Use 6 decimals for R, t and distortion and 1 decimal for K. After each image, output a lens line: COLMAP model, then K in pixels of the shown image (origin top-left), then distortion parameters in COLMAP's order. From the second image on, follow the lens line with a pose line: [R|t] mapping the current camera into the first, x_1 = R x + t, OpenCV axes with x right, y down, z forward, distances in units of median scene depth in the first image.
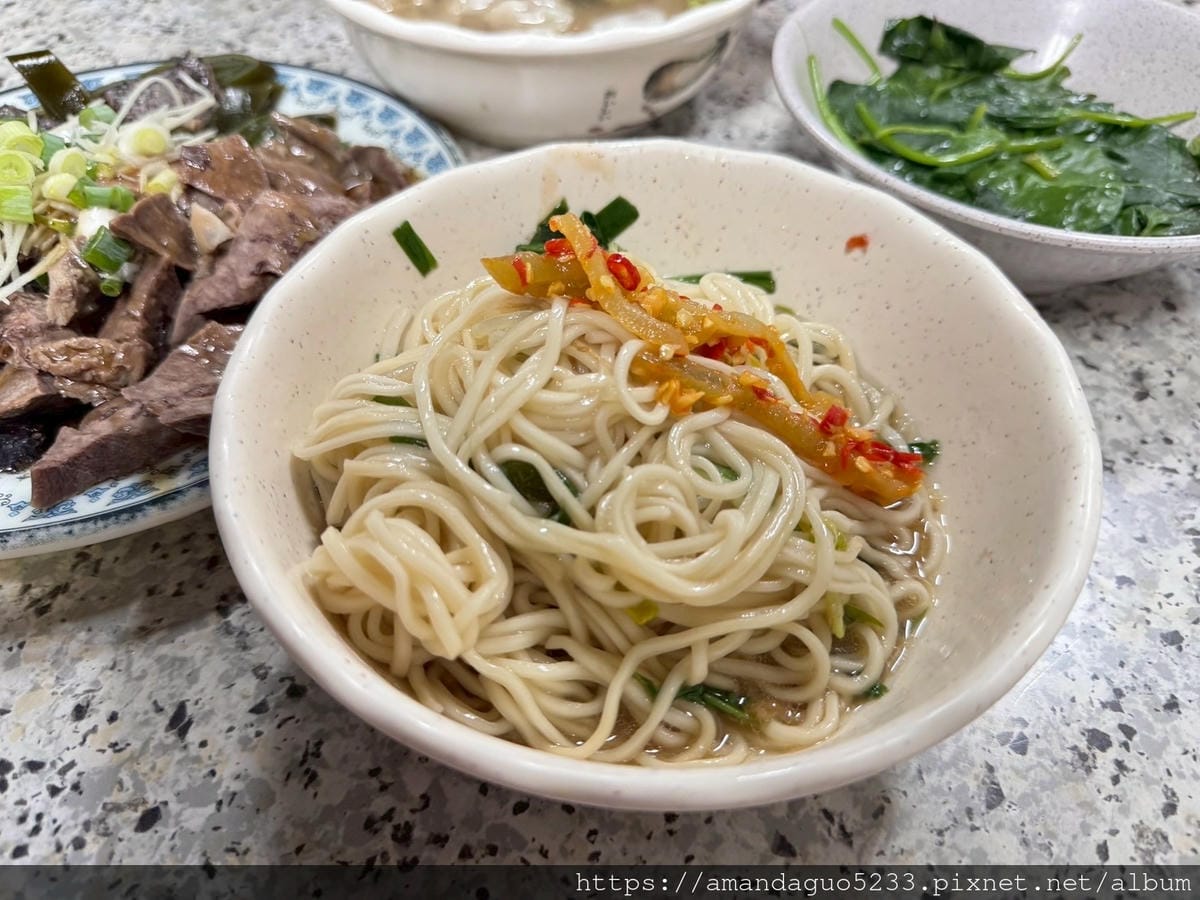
lens RADIAL K [[947.9, 0, 603.4], [0, 947.9, 436.7], [0, 0, 1]] dist [-0.064486, 0.023008]
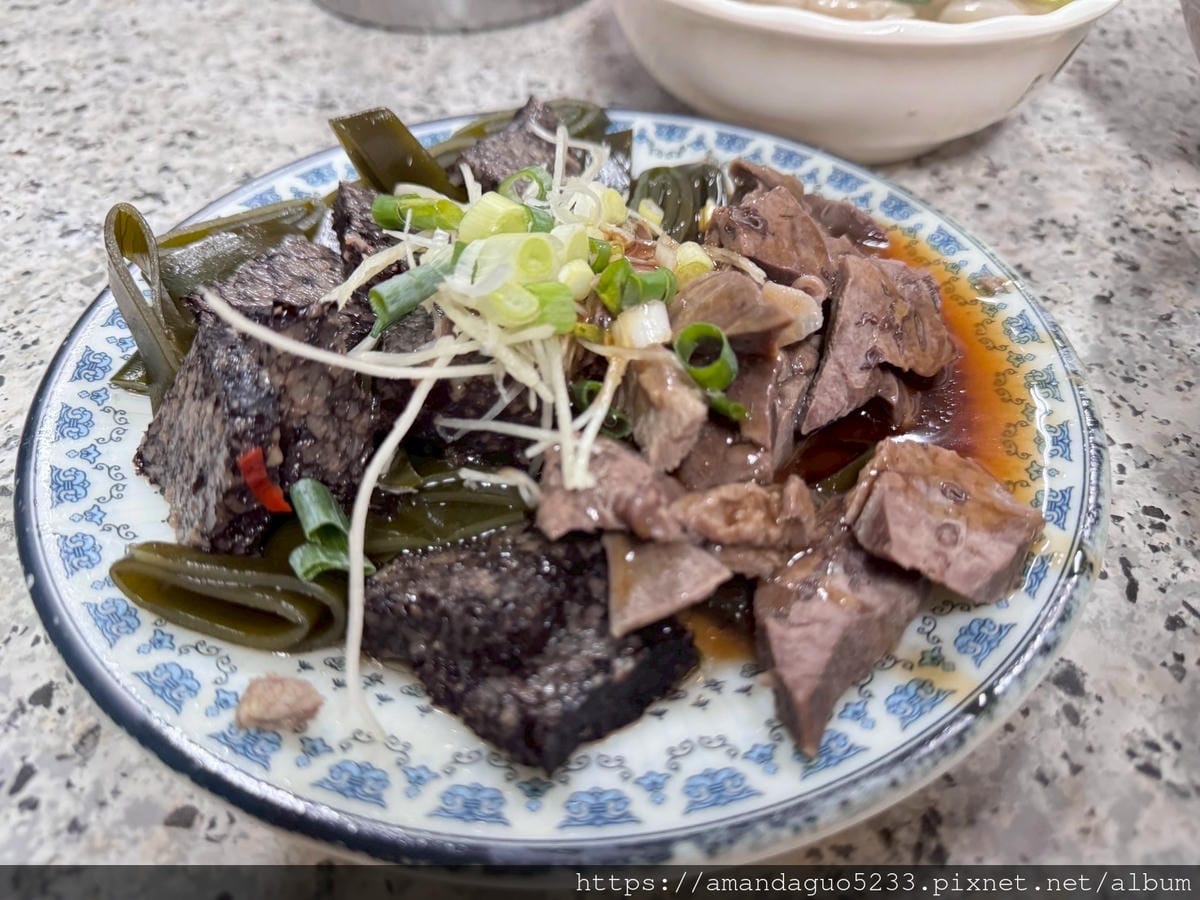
lens RADIAL K [[947.9, 0, 585.5], [0, 947.9, 471.8], [0, 0, 1]] dist [-0.064486, 0.023008]
pose [[0.984343, -0.132851, 0.115846, -0.796492], [0.136260, 0.990429, -0.021992, -0.123916], [-0.111816, 0.037432, 0.993024, 0.344422]]
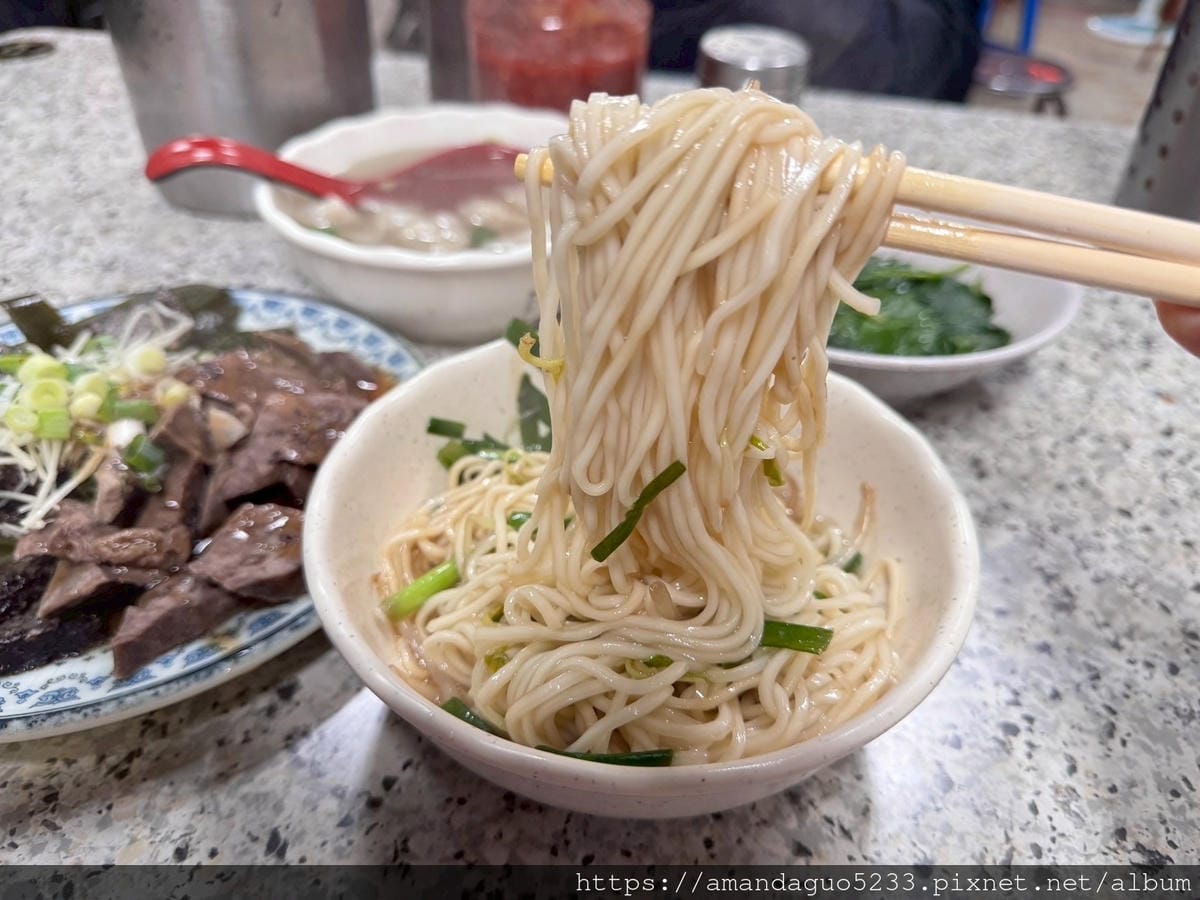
lens RADIAL K [[947.9, 0, 611.6], [0, 947.9, 421.5], [0, 0, 1]] dist [-0.064486, 0.023008]
pose [[0.977623, -0.107016, 0.181111, -0.189531], [0.141535, 0.971543, -0.189926, 0.070959], [-0.155632, 0.211309, 0.964949, -0.247405]]
